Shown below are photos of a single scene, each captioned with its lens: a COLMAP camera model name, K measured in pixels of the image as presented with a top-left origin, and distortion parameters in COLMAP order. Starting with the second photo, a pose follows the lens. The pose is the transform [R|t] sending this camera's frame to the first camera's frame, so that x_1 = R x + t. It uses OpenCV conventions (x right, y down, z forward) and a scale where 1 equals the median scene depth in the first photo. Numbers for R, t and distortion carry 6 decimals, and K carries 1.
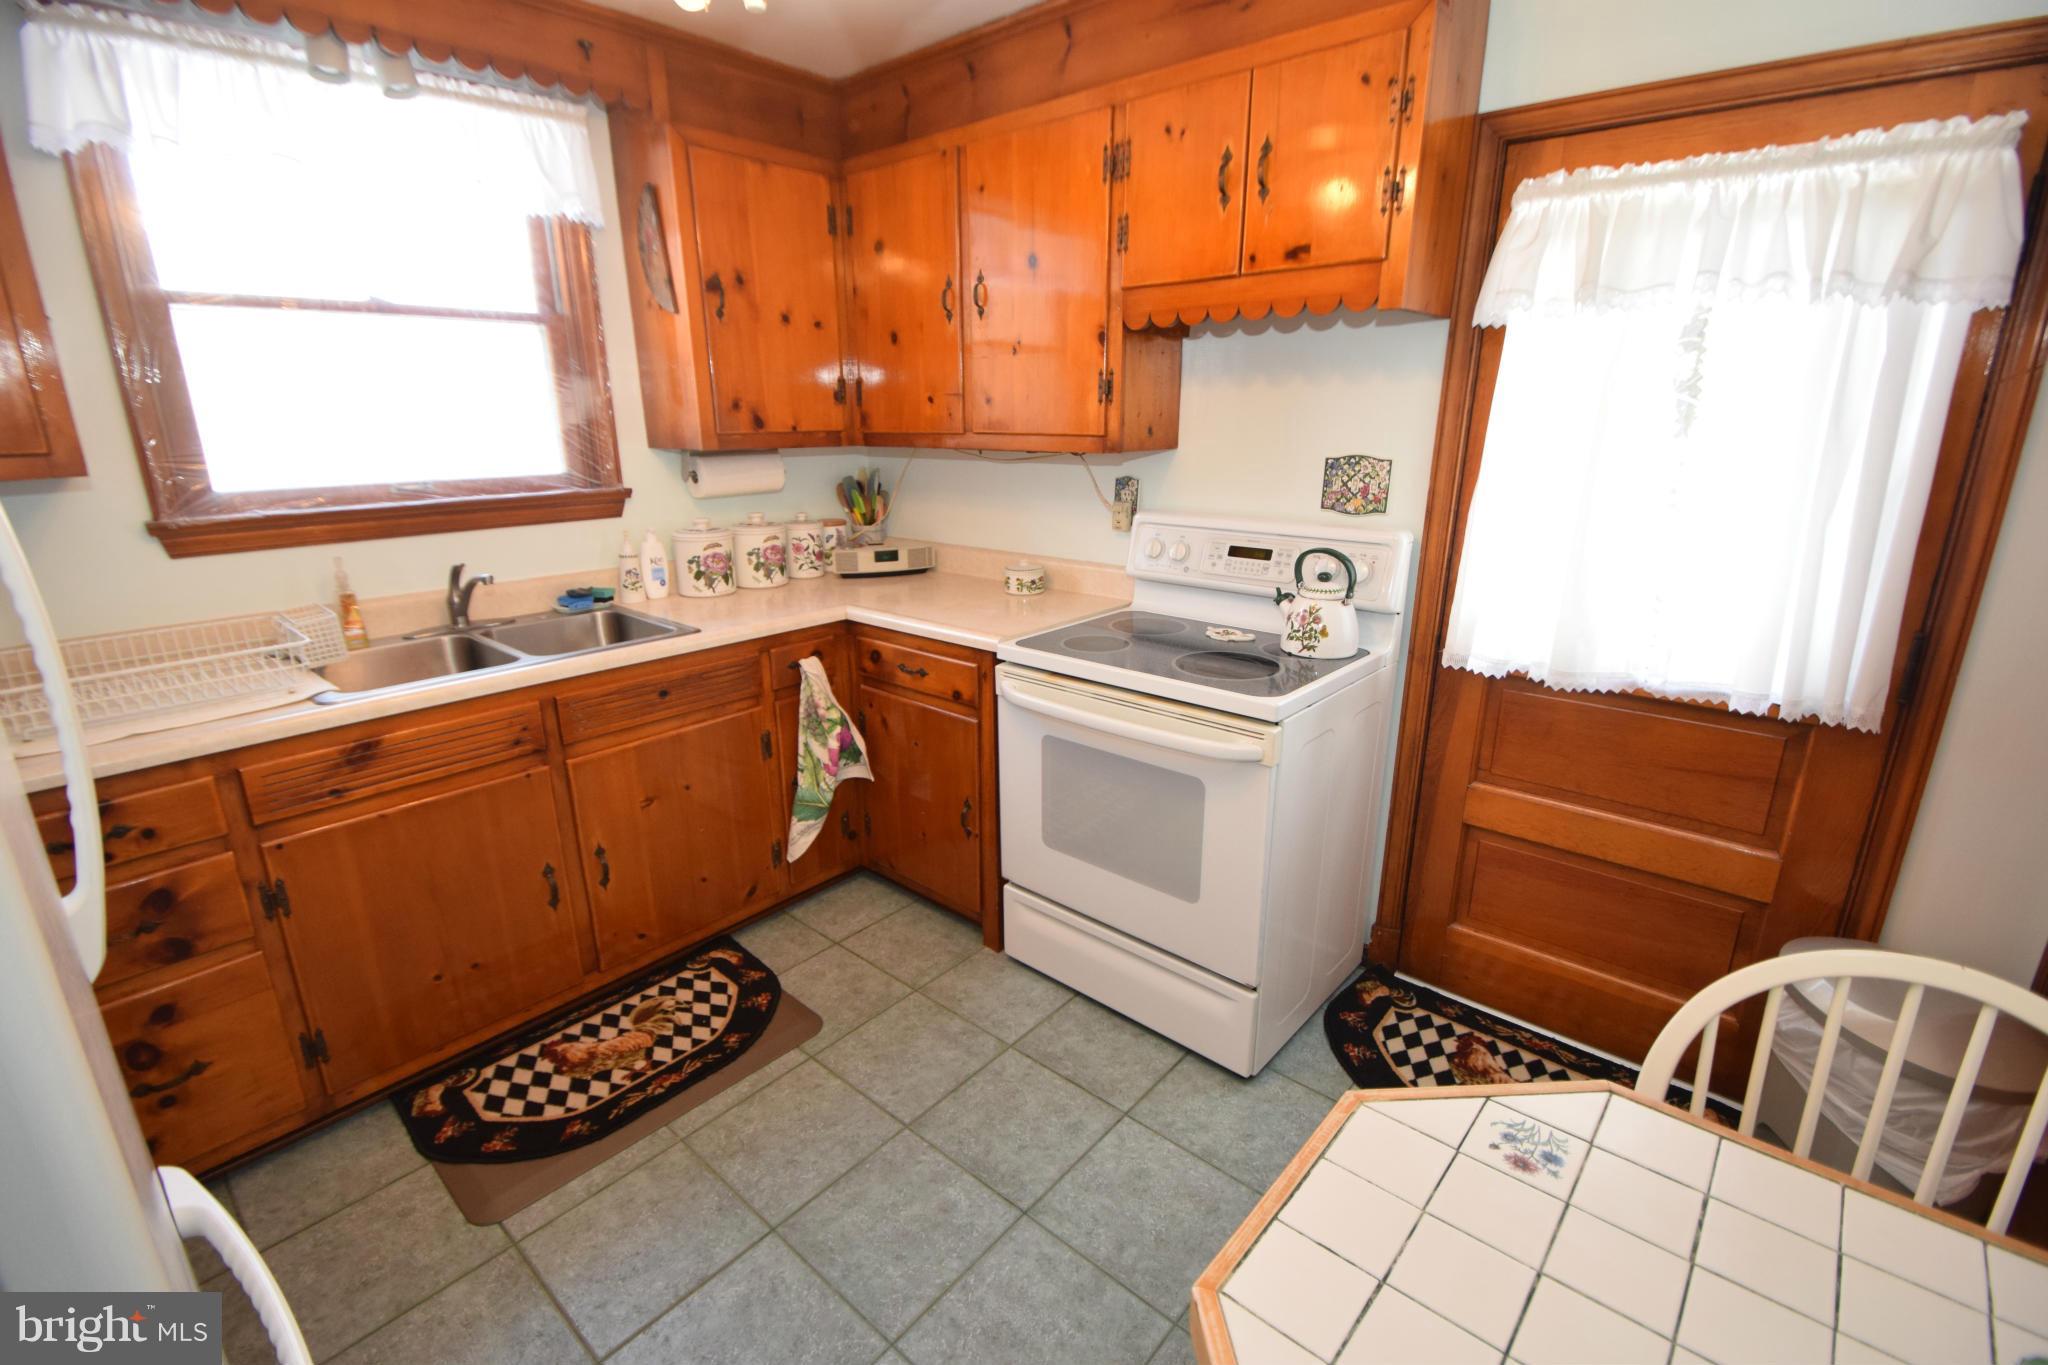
lens RADIAL K [[909.8, 0, 1012.7], [0, 909.8, 674.9], [0, 0, 1]] dist [0.024800, -0.027385]
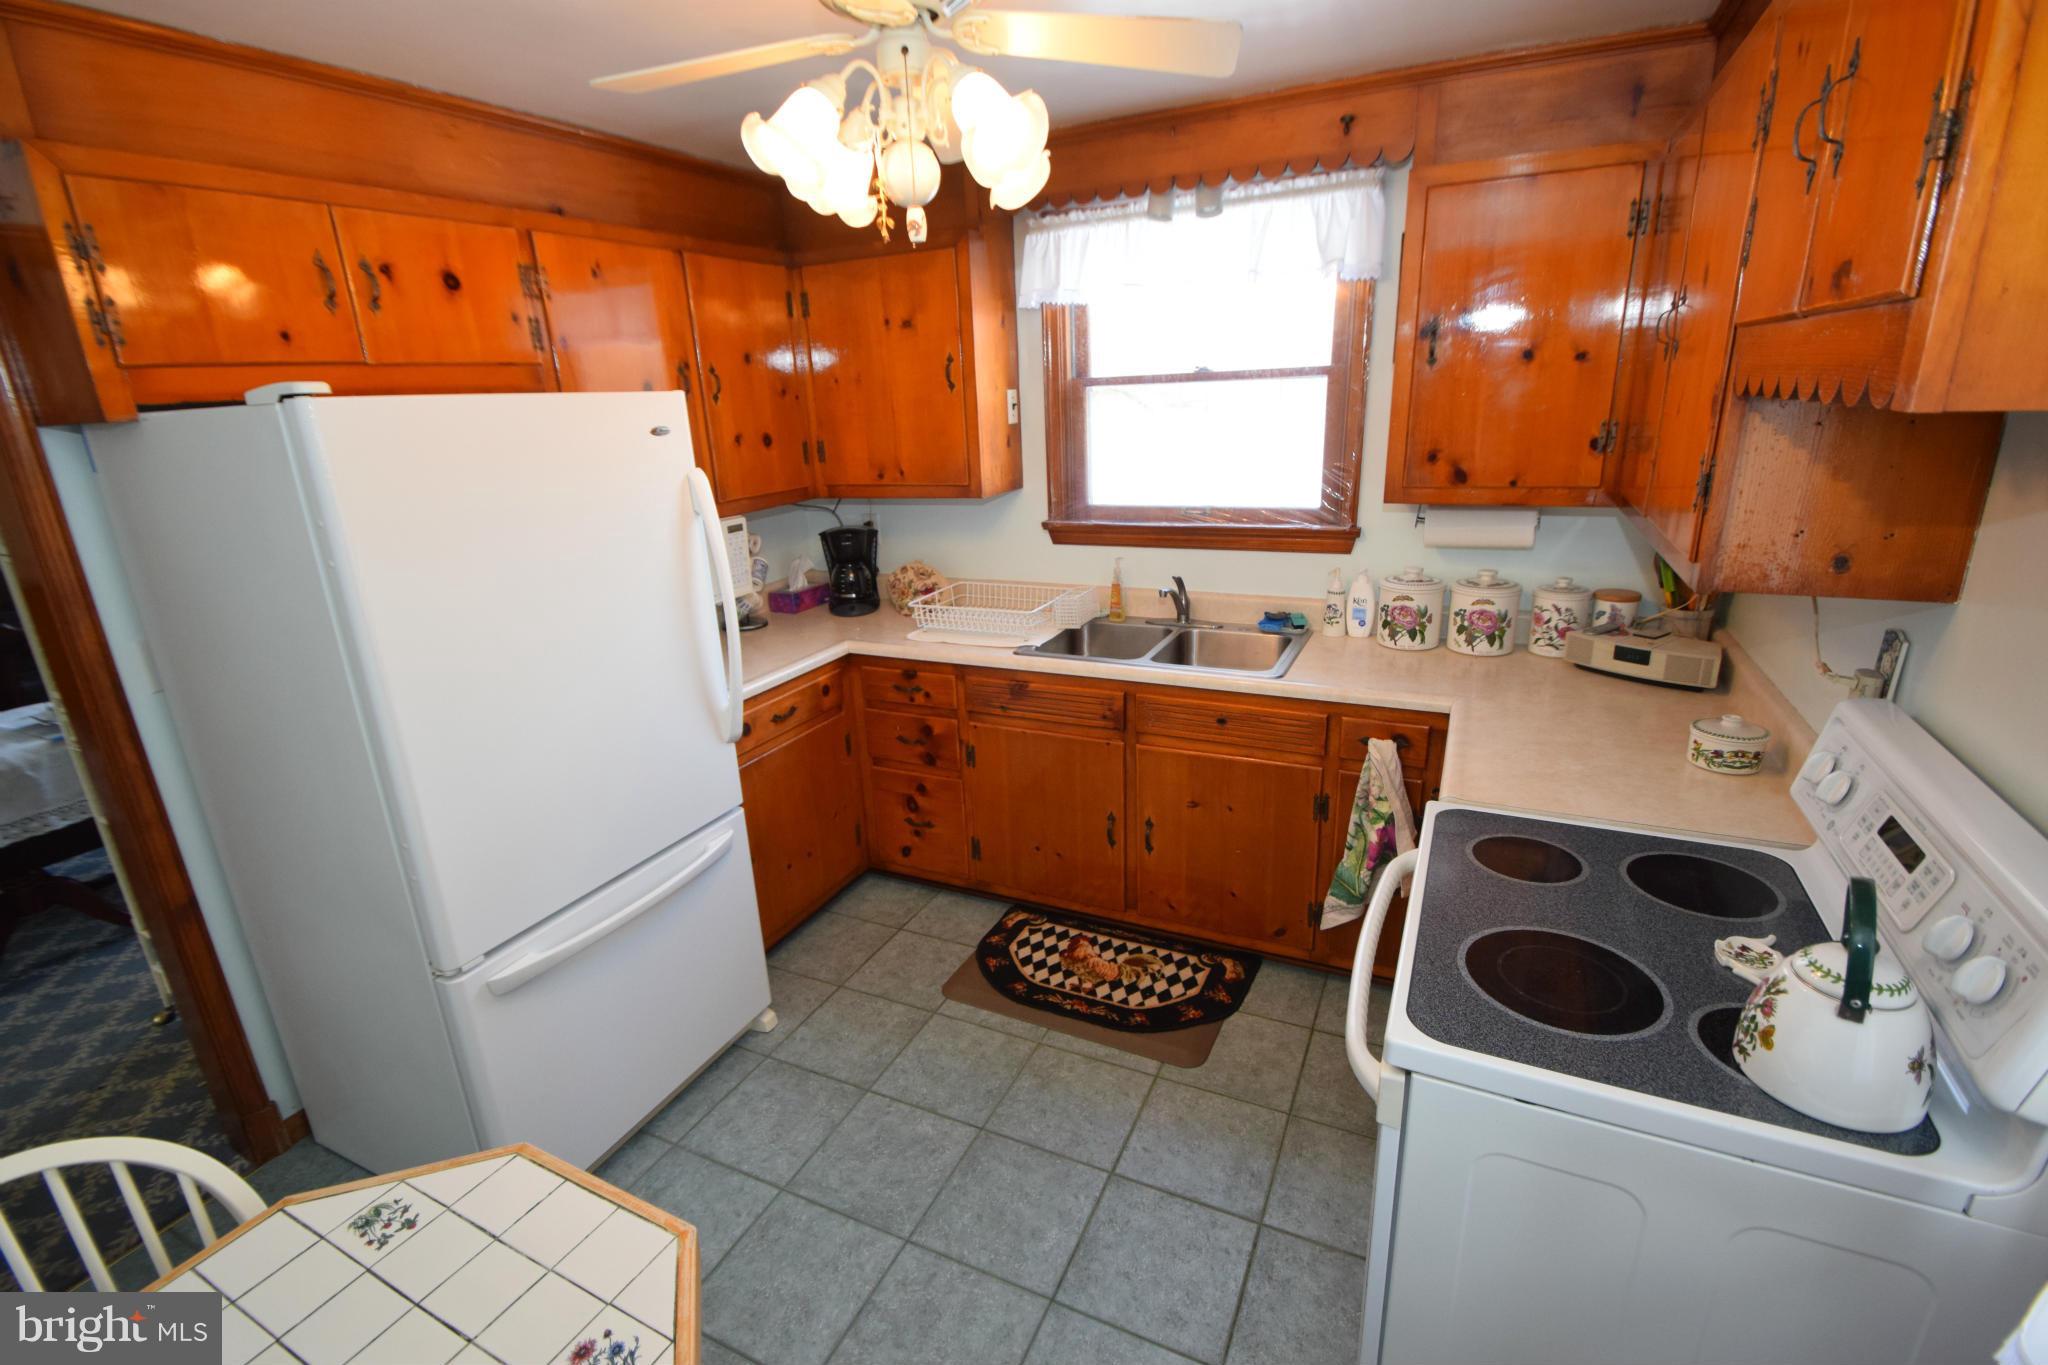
lens RADIAL K [[909.8, 0, 1012.7], [0, 909.8, 674.9], [0, 0, 1]] dist [0.024800, -0.027385]
pose [[0.268843, 0.279211, -0.921827, 0.587343], [-0.228456, 0.948236, 0.220583, -0.230523], [0.935698, 0.151295, 0.318714, 0.407195]]
